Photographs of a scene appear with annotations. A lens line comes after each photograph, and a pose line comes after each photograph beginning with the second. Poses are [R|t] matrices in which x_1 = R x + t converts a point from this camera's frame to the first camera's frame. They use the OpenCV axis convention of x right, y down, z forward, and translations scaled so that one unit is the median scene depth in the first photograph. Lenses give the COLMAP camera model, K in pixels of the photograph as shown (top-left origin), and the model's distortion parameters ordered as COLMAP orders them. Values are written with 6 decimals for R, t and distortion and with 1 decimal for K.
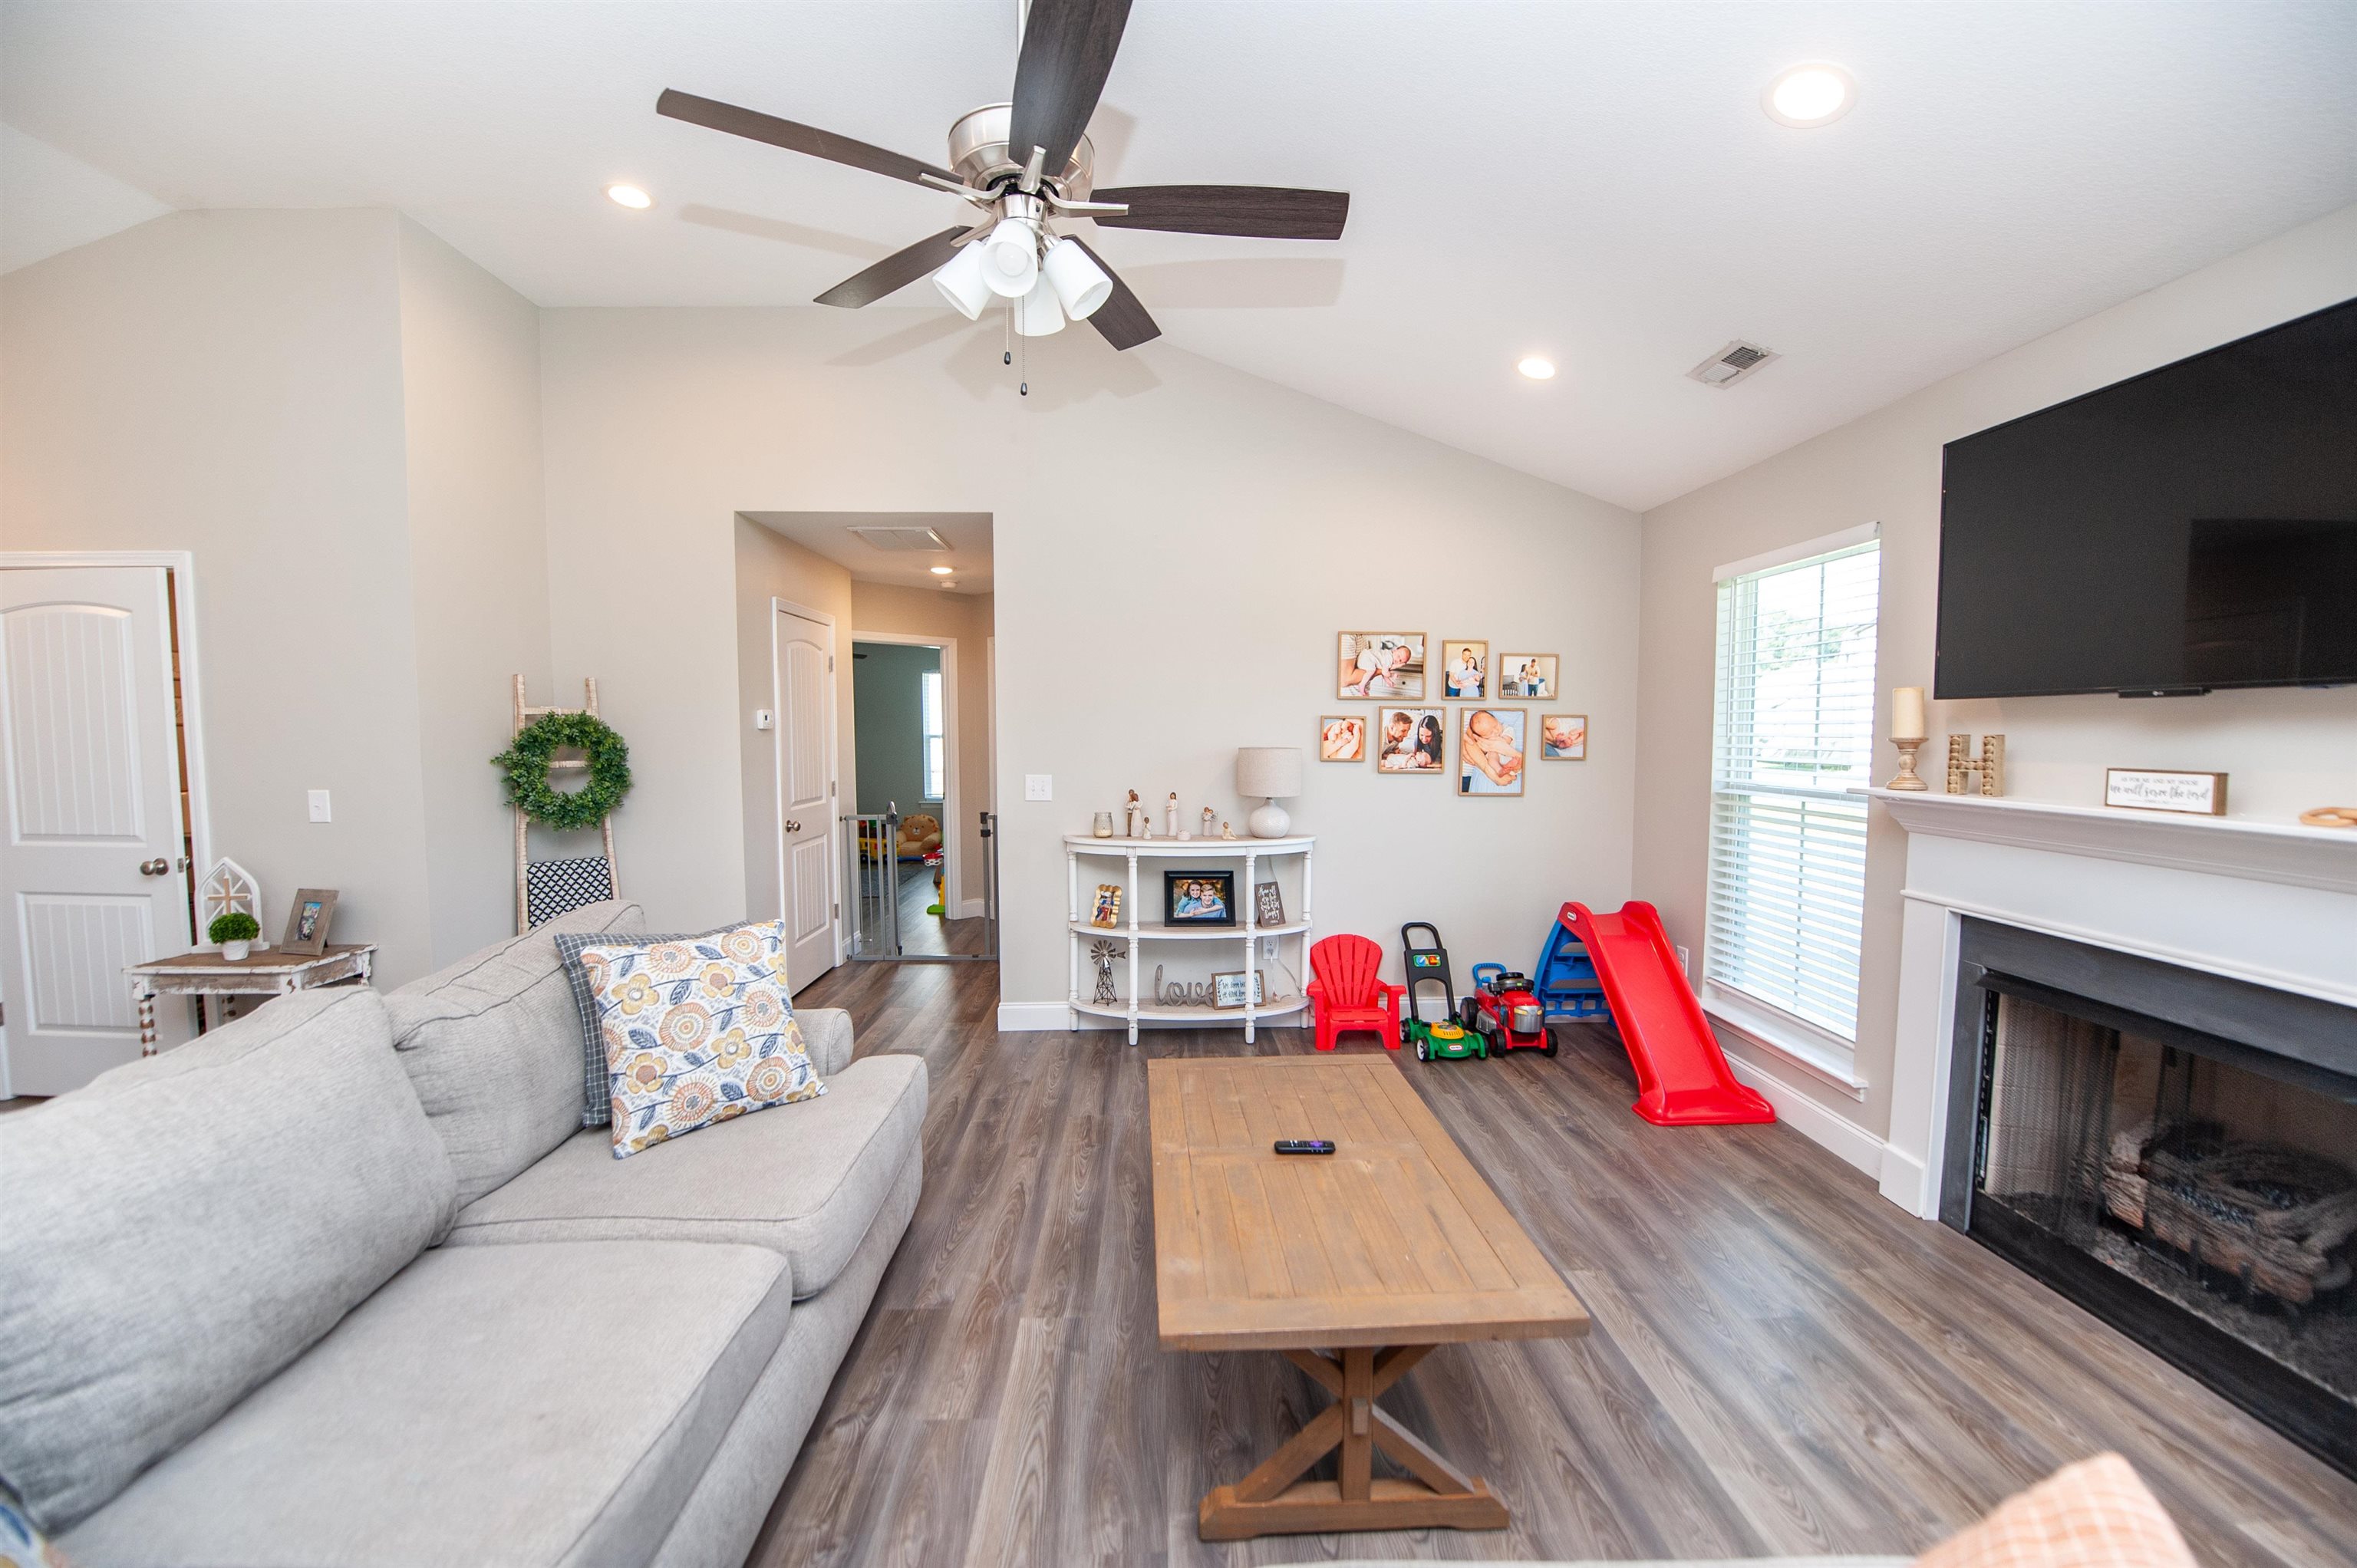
lens RADIAL K [[947.1, 0, 1189.0], [0, 947.1, 793.1], [0, 0, 1]] dist [-0.013105, -0.005433]
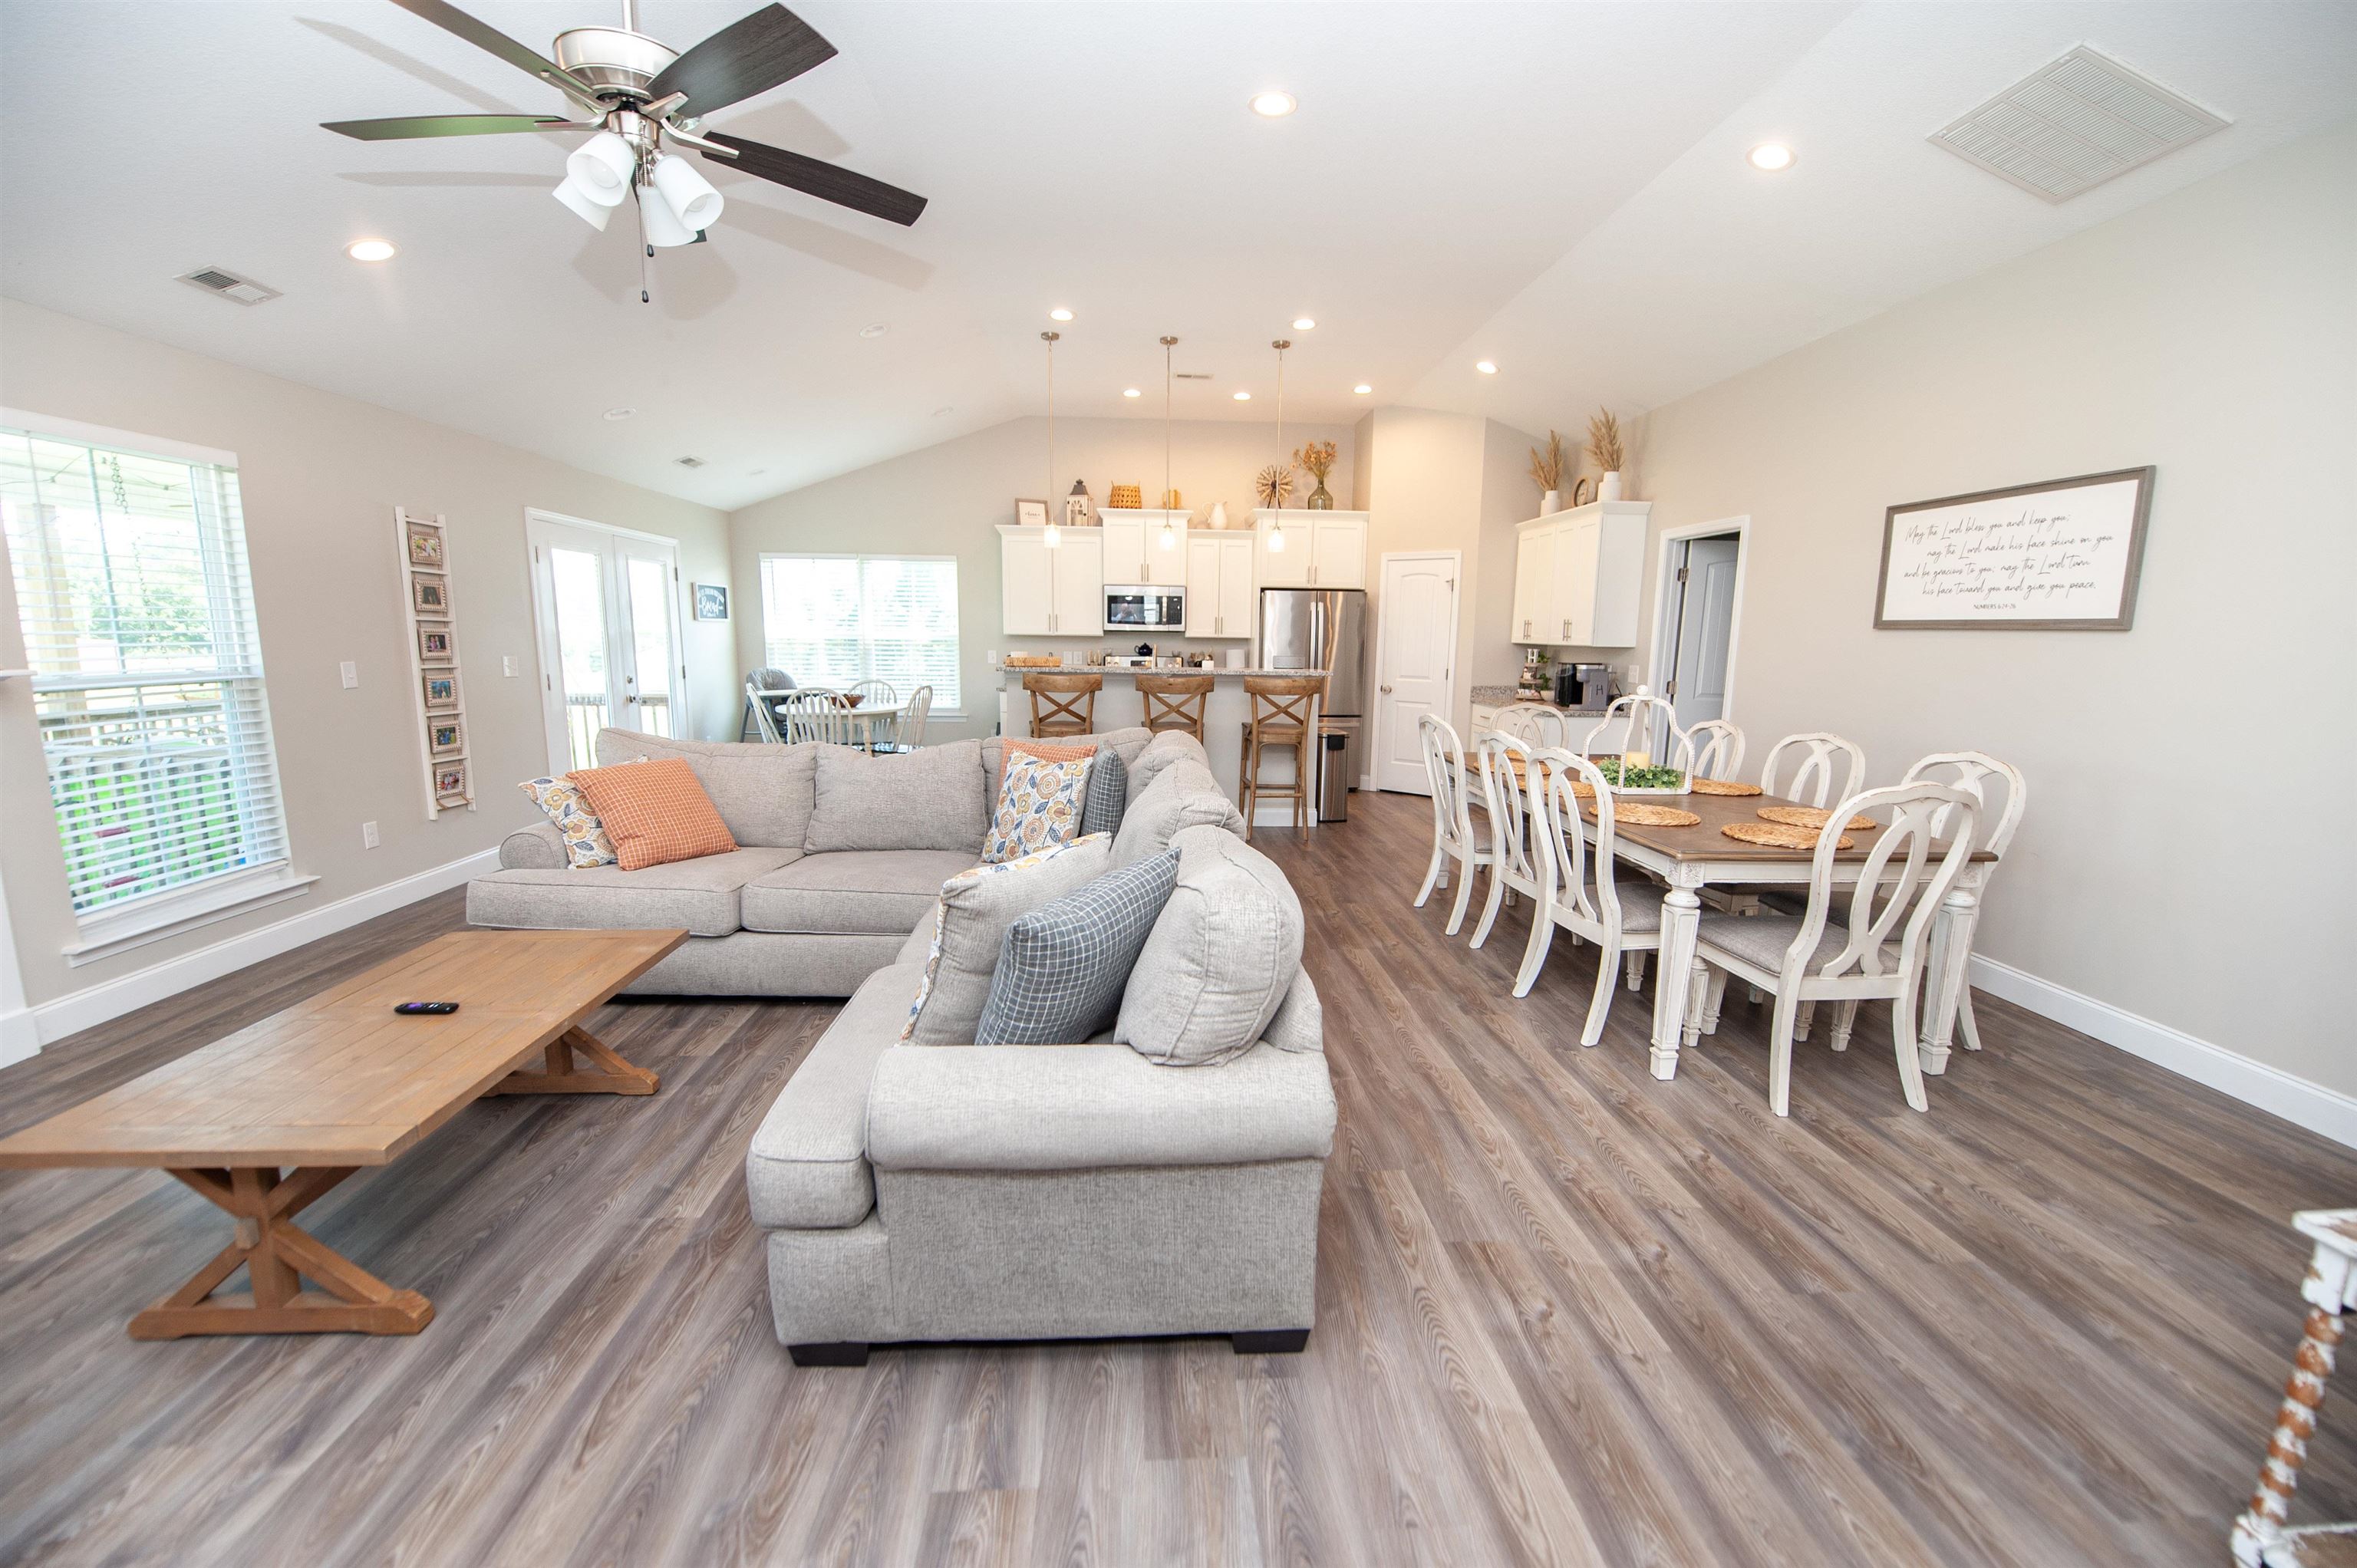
lens RADIAL K [[938.7, 0, 1193.6], [0, 938.7, 786.7], [0, 0, 1]] dist [-0.017217, -0.000458]
pose [[-0.999412, -0.005696, -0.033799, -0.350315], [-0.013222, 0.973843, 0.226839, -0.057188], [0.031623, 0.227152, -0.973346, 0.990115]]
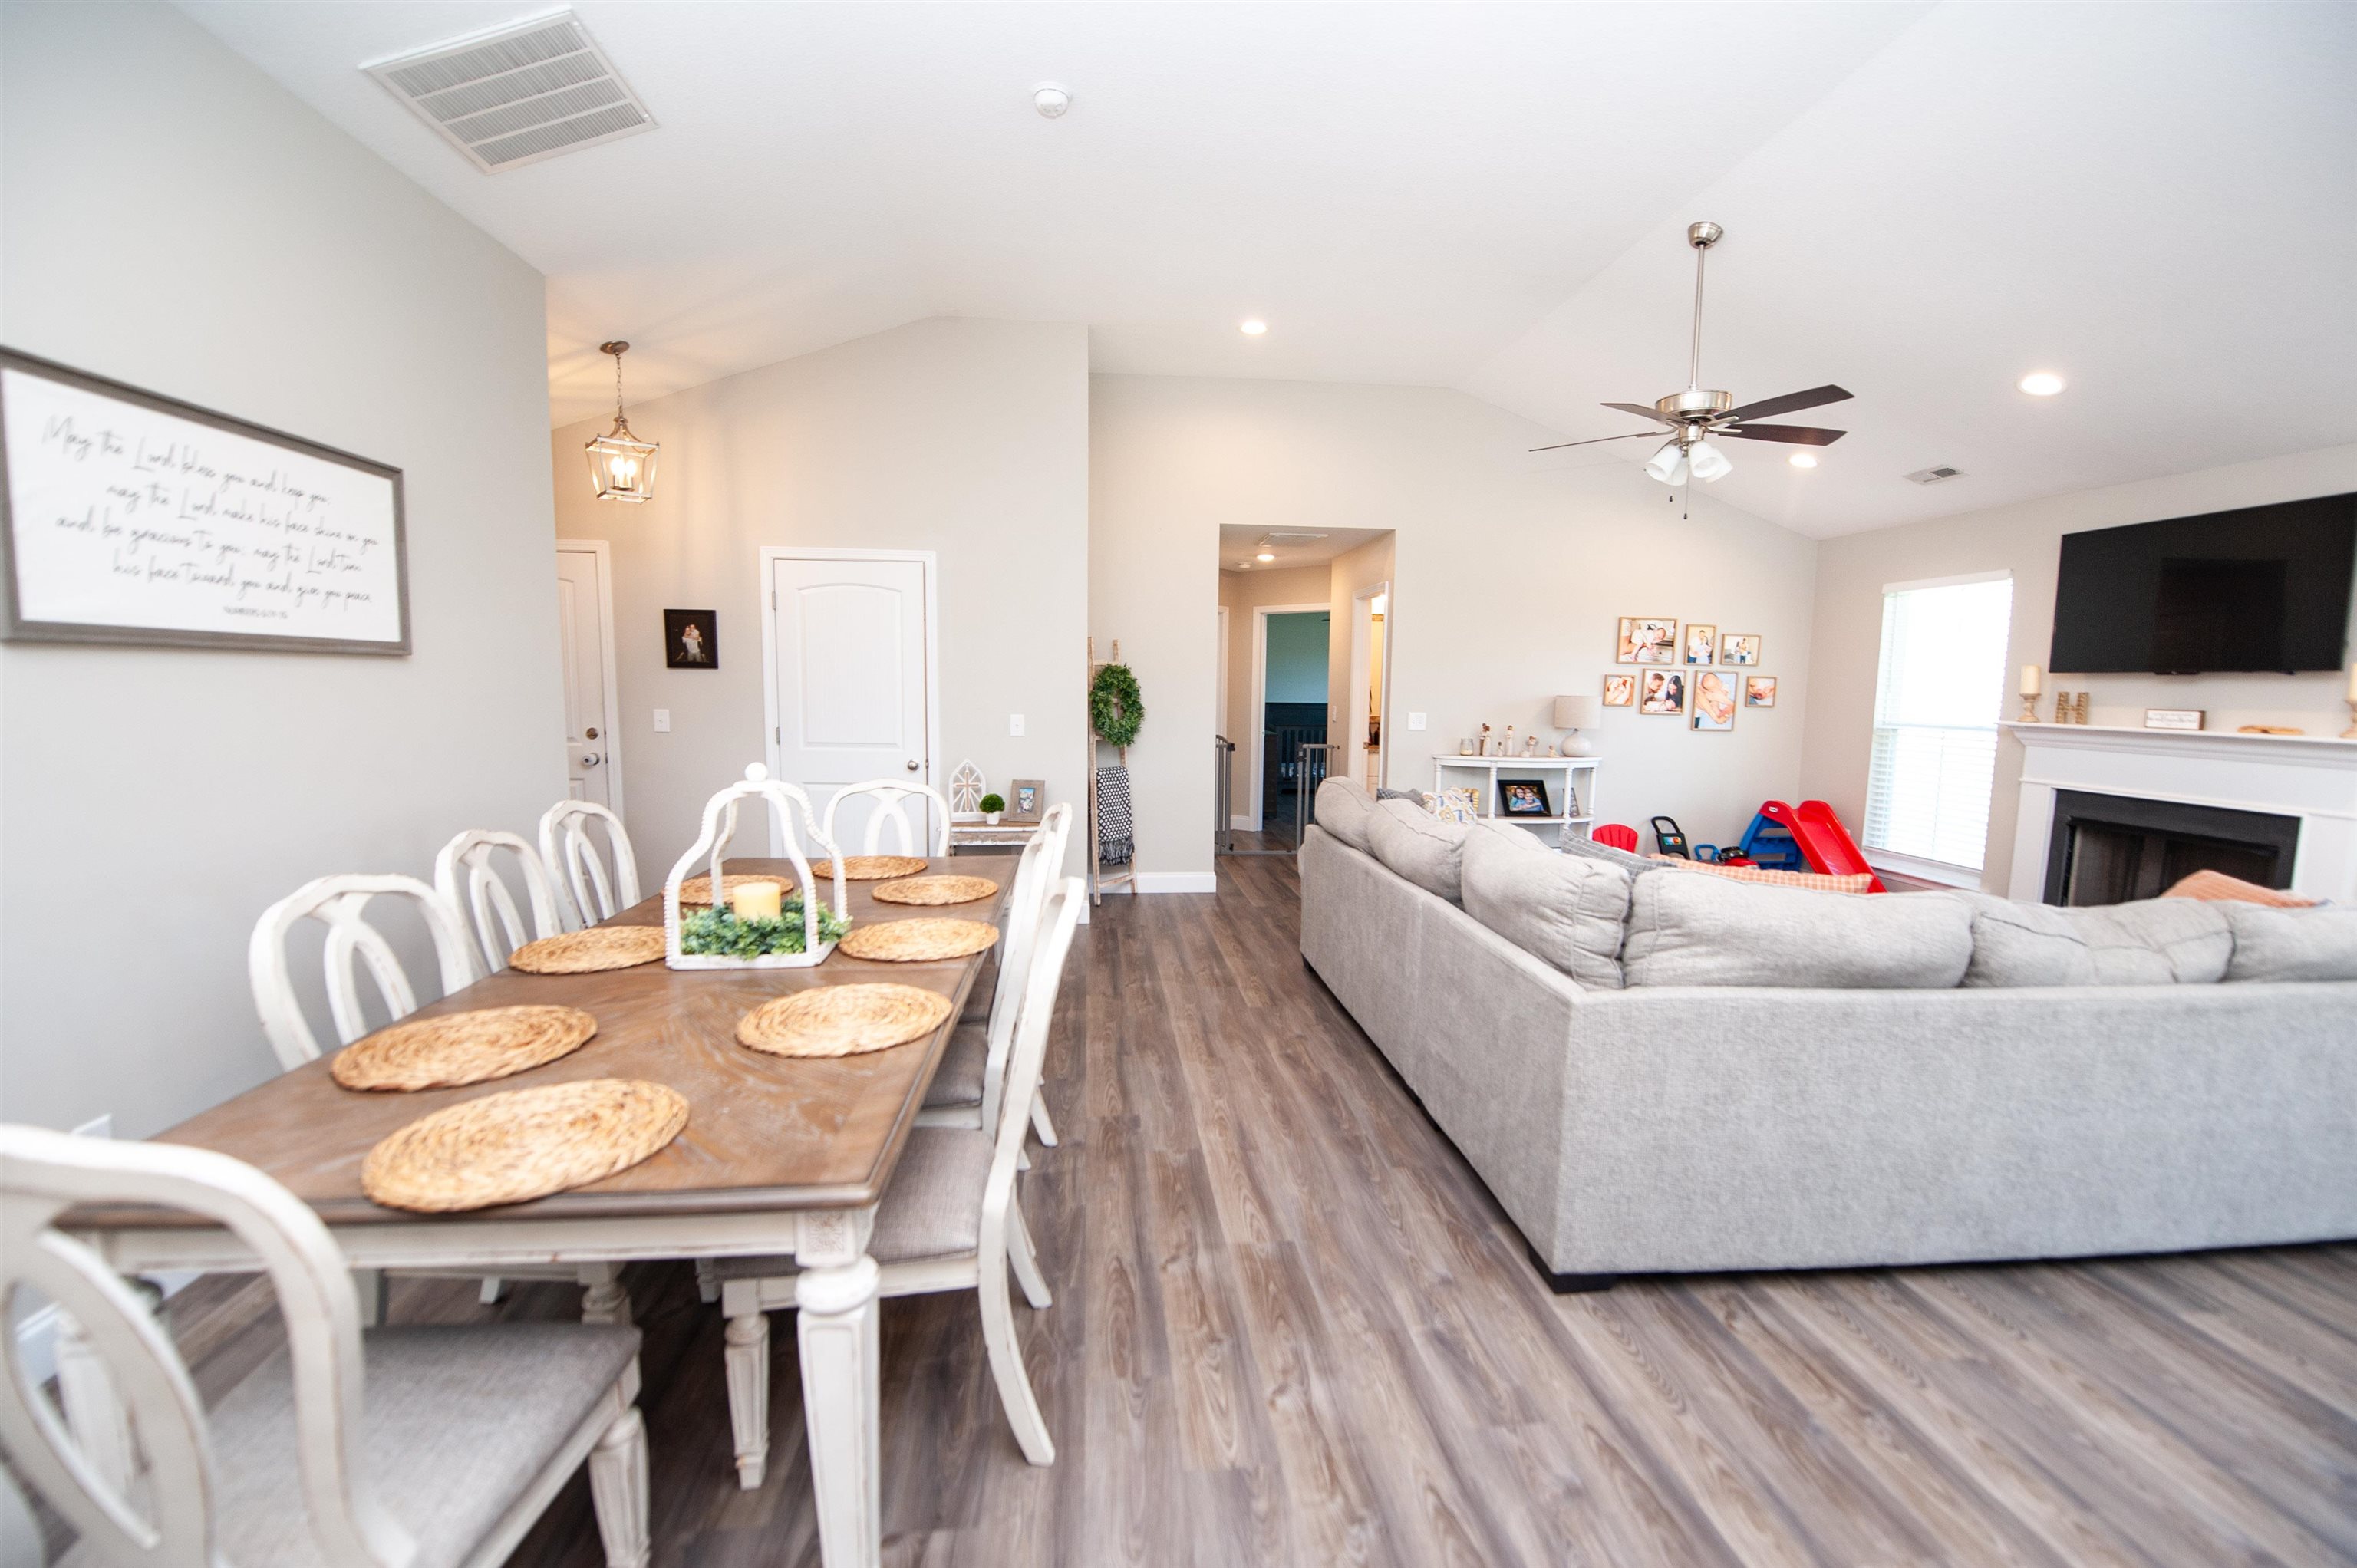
lens RADIAL K [[977.5, 0, 1184.9], [0, 977.5, 792.6], [0, 0, 1]] dist [-0.016317, -0.002526]
pose [[0.997603, 0.005725, 0.068954, -0.633925], [-0.008801, 0.998976, 0.044382, 0.041155], [-0.068629, -0.044882, 0.996632, -0.482556]]
